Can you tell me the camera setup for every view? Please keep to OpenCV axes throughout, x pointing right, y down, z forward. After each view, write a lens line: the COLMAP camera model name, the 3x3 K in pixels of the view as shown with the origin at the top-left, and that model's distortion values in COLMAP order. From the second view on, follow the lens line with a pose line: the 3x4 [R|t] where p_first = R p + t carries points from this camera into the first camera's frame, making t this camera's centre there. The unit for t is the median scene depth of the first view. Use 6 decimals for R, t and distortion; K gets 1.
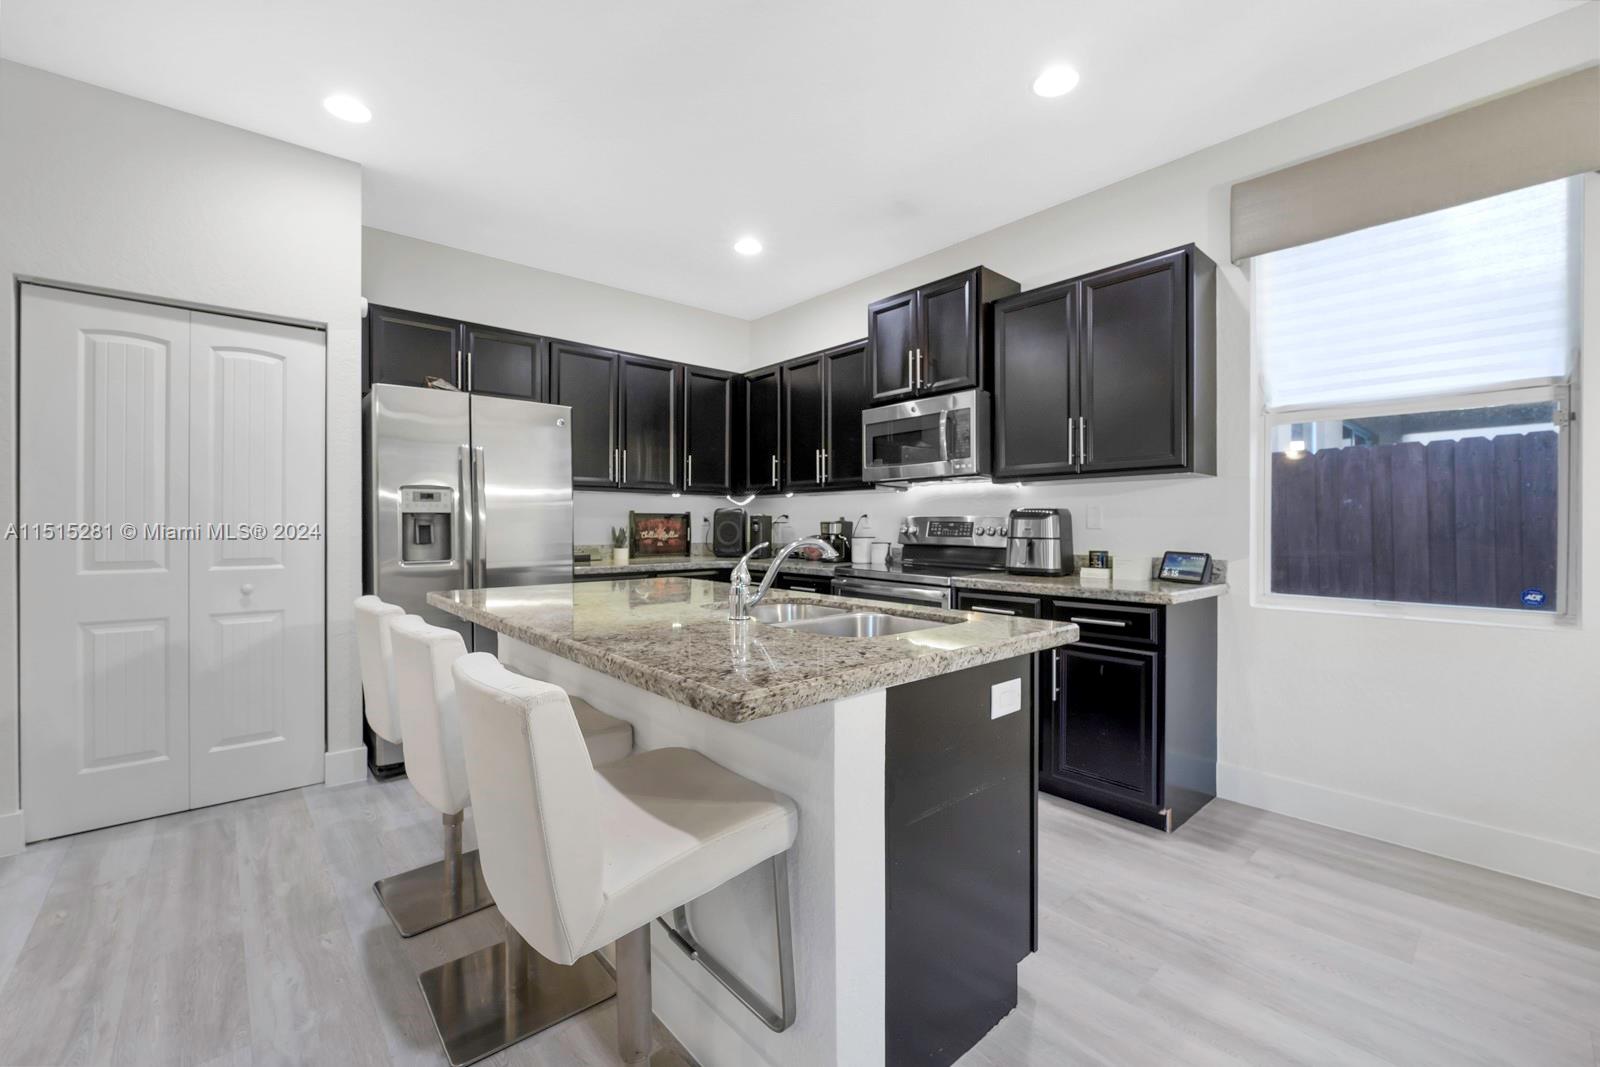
lens RADIAL K [[653.4, 0, 796.6], [0, 653.4, 523.0], [0, 0, 1]] dist [-0.001877, -0.004610]
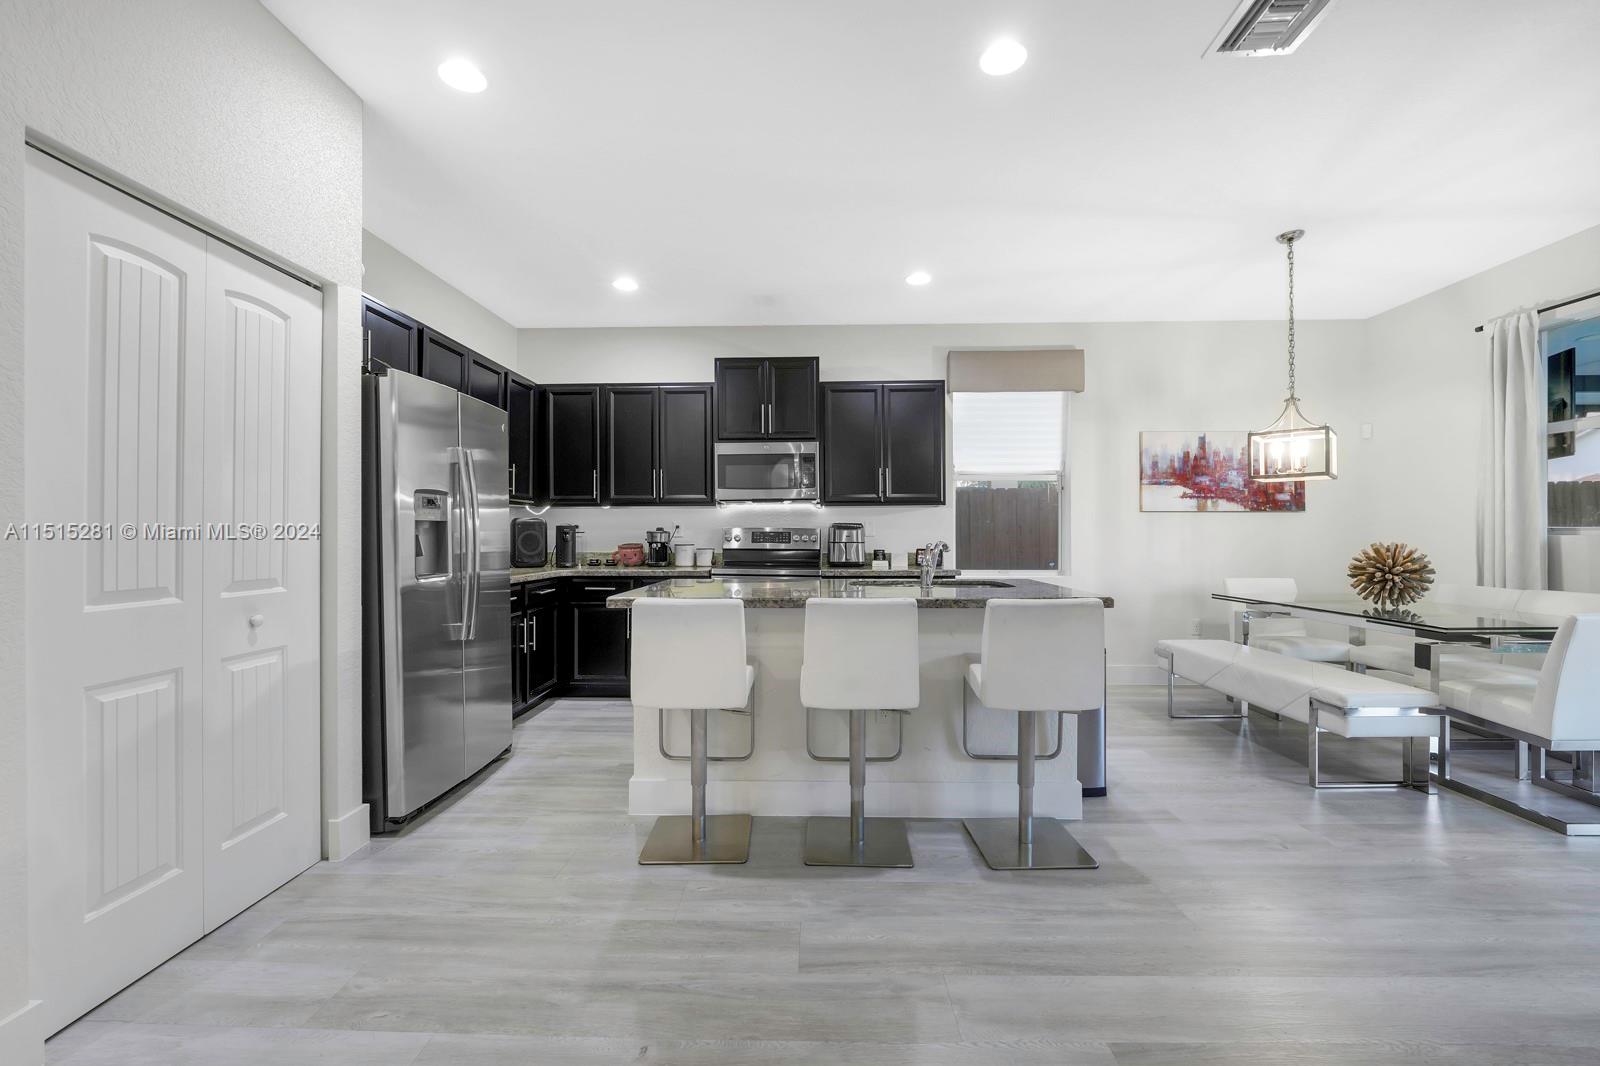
lens RADIAL K [[651.5, 0, 801.3], [0, 651.5, 533.1], [0, 0, 1]] dist [-0.005169, -0.003785]
pose [[0.684320, 0.000195, 0.729182, -0.845169], [-0.000275, 1.000000, -0.000009, 0.001111], [-0.729181, -0.000195, 0.684320, 0.036224]]
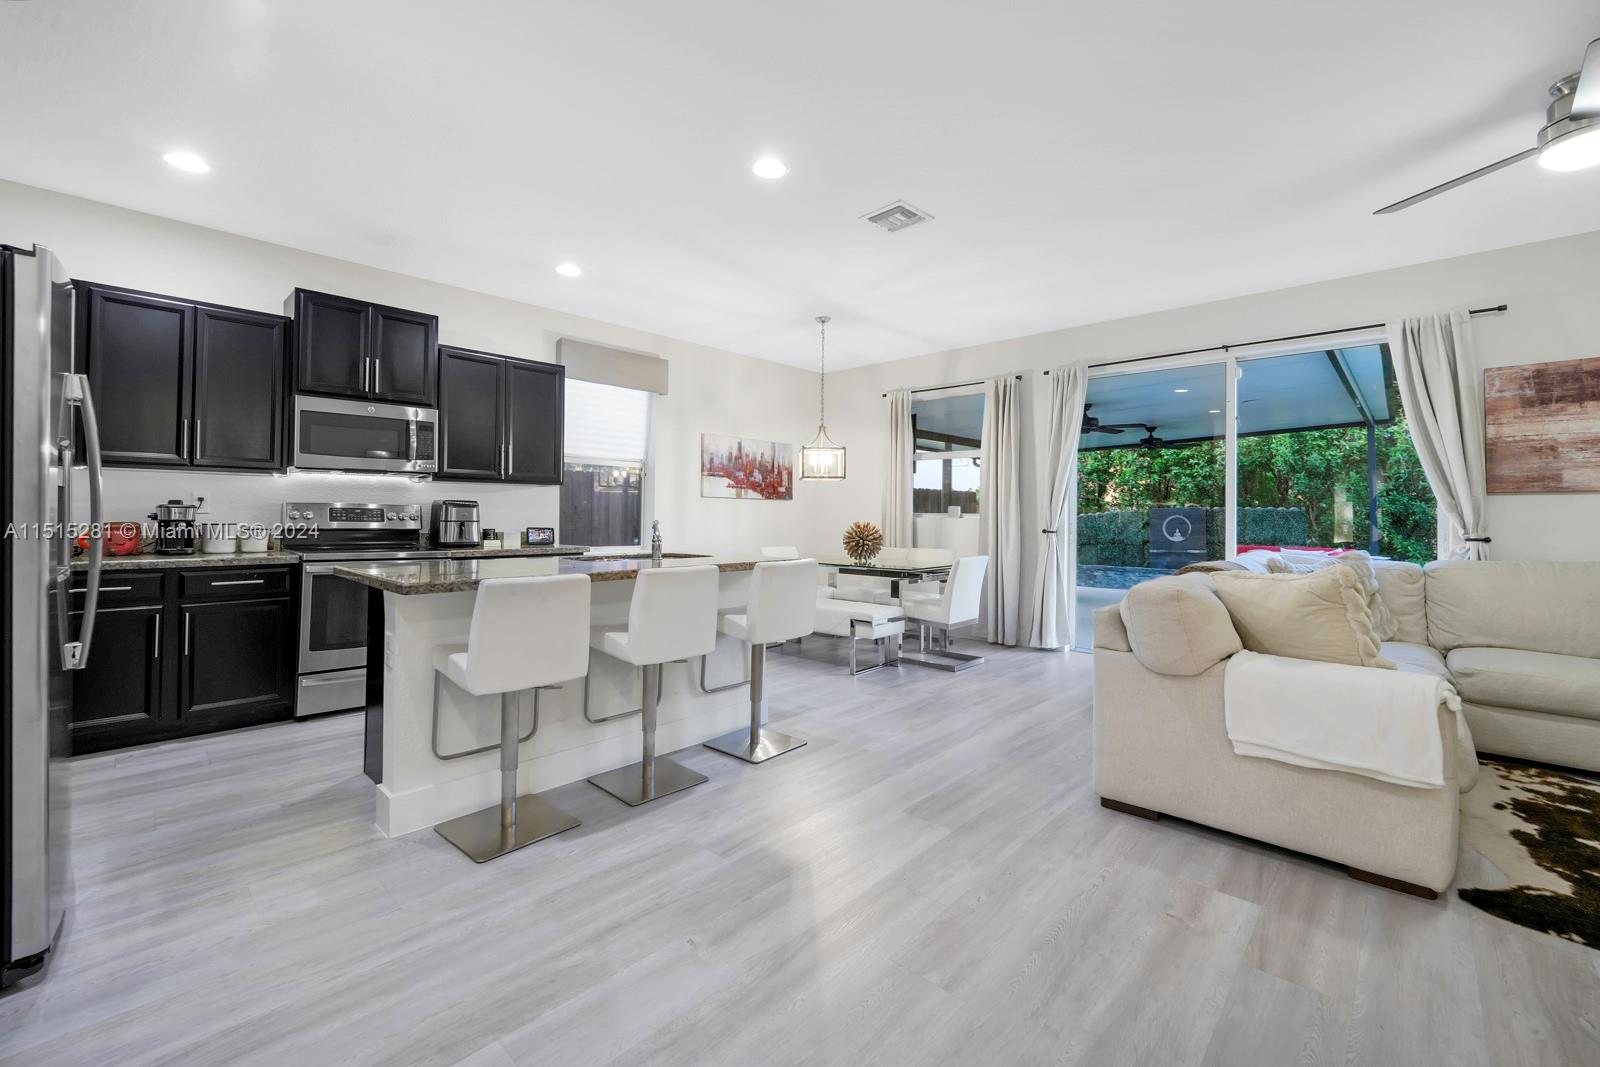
lens RADIAL K [[661.4, 0, 806.6], [0, 661.4, 503.0], [0, 0, 1]] dist [-0.010236, -0.000263]
pose [[-0.096711, 0.018933, 0.995132, -1.167507], [-0.011086, 0.999737, -0.020098, 0.004025], [-0.995251, -0.012976, -0.096475, 0.399339]]
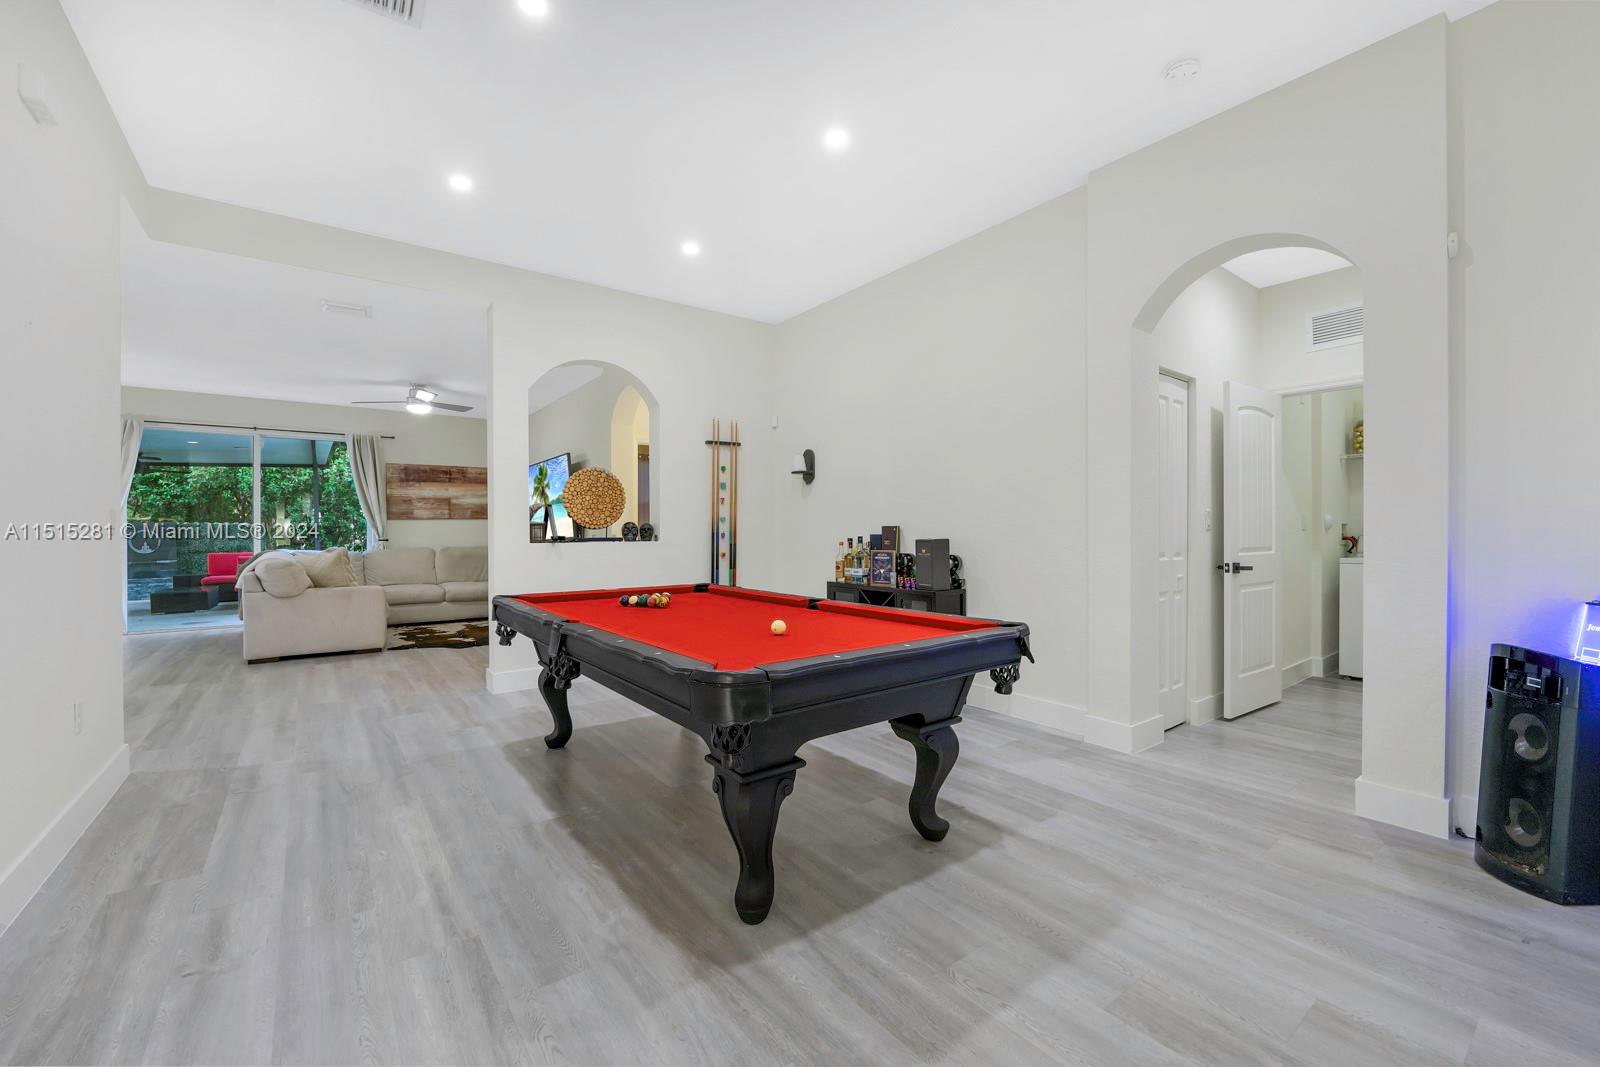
lens RADIAL K [[649.9, 0, 800.7], [0, 649.9, 535.0], [0, 0, 1]] dist [-0.009866, -0.000330]
pose [[-0.996745, 0.005503, 0.080432, -2.039191], [0.006034, 0.999962, 0.006354, 0.006649], [-0.080394, 0.006819, -0.996740, 1.607949]]
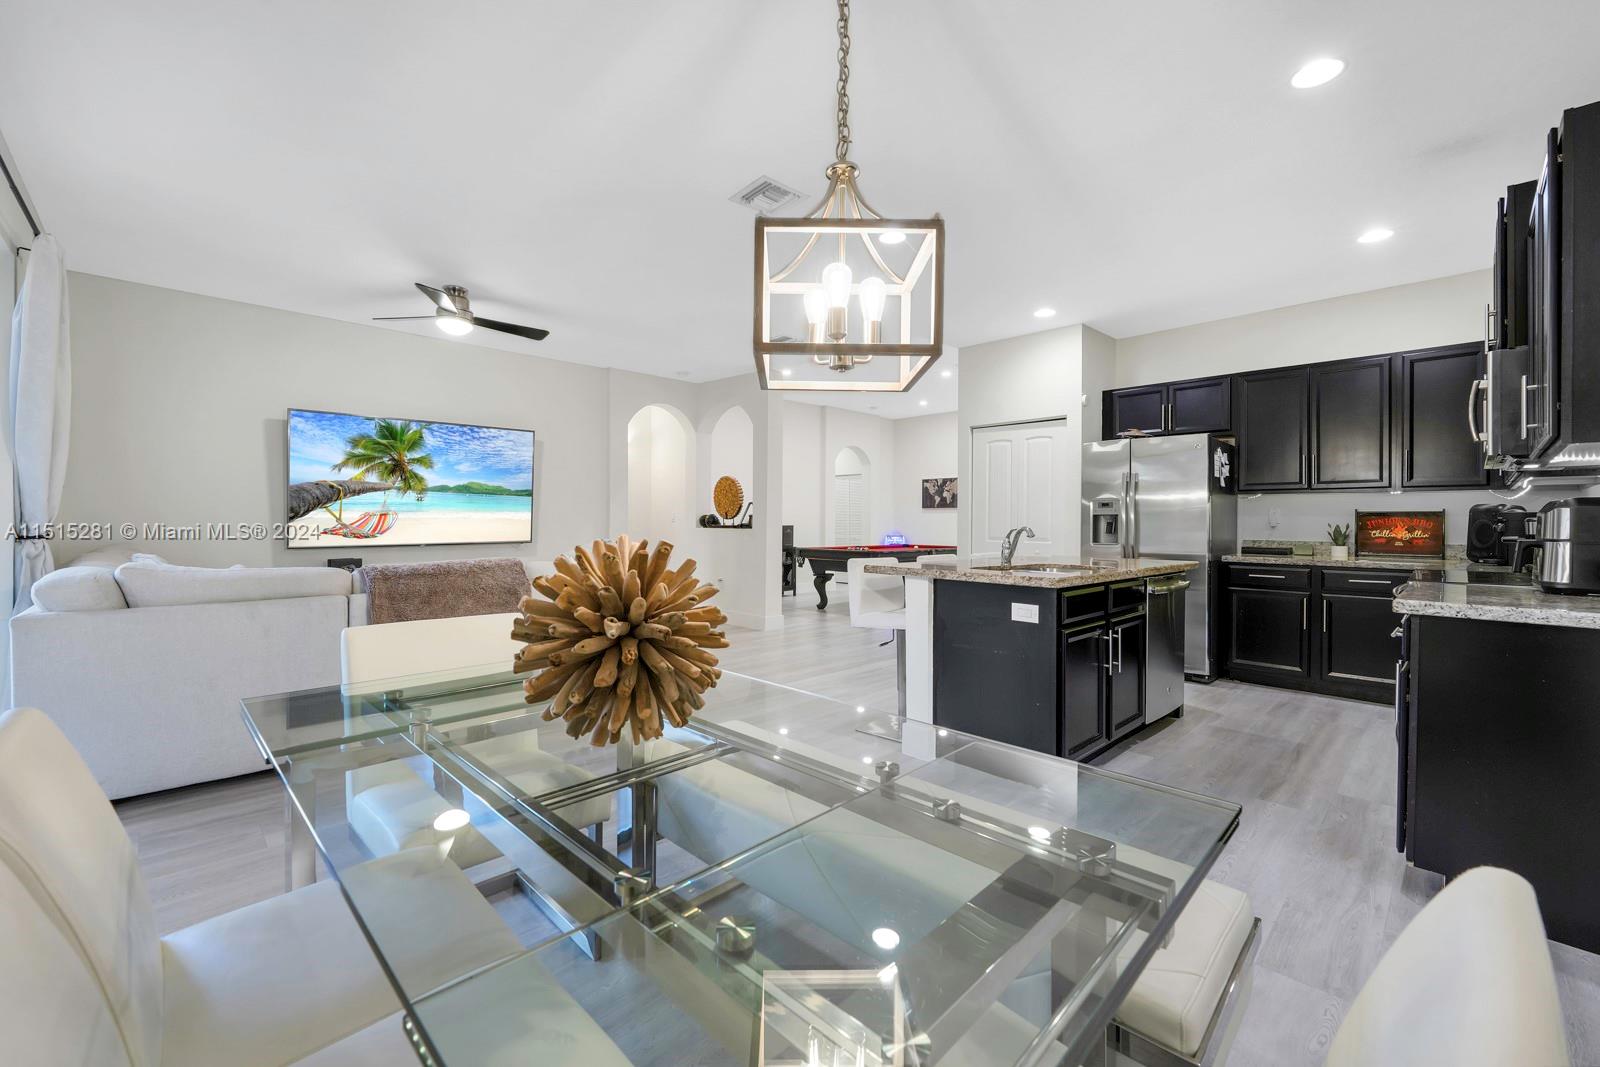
lens RADIAL K [[647.3, 0, 797.7], [0, 647.3, 527.9], [0, 0, 1]] dist [-0.006665, -0.000426]
pose [[0.049924, 0.009419, -0.998709, 1.010892], [-0.005924, 0.999941, 0.009135, 0.008362], [0.998735, 0.005460, 0.049977, 0.105908]]
